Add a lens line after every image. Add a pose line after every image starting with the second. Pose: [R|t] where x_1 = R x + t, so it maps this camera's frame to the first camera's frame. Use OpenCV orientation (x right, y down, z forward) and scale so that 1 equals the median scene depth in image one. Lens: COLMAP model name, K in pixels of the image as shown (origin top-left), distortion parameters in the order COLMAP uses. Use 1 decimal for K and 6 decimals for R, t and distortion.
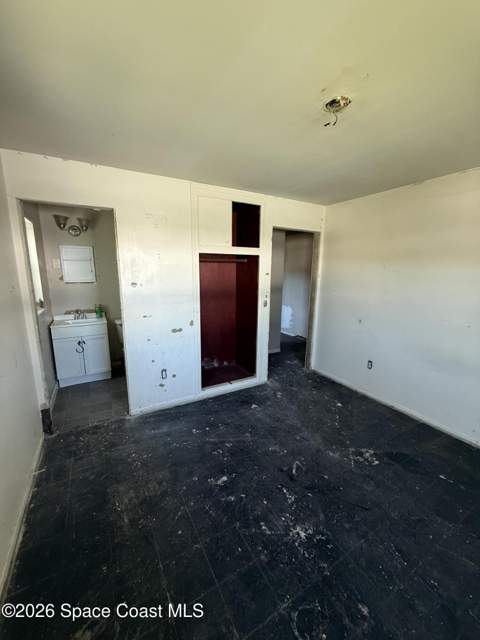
lens RADIAL K [[255.5, 0, 239.4], [0, 255.5, 319.1], [0, 0, 1]] dist [0.001551, -0.000171]
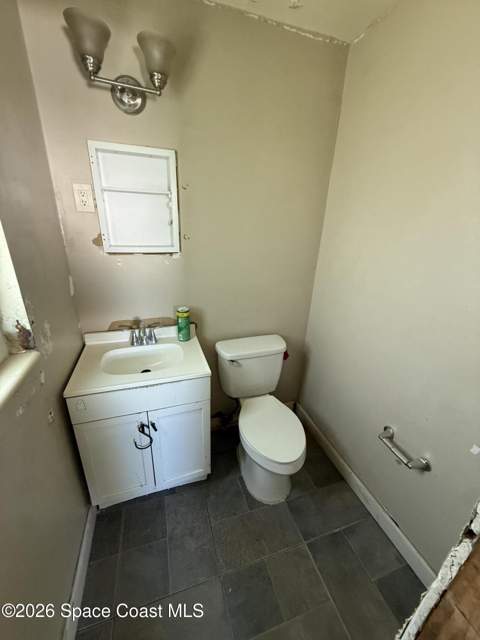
lens RADIAL K [[255.5, 0, 240.3], [0, 255.5, 320.5], [0, 0, 1]] dist [0.001551, -0.000171]
pose [[0.980394, 0.103706, -0.167548, -0.417487], [-0.072089, 0.980122, 0.184835, -0.129665], [0.183386, -0.169133, 0.968382, 0.656819]]
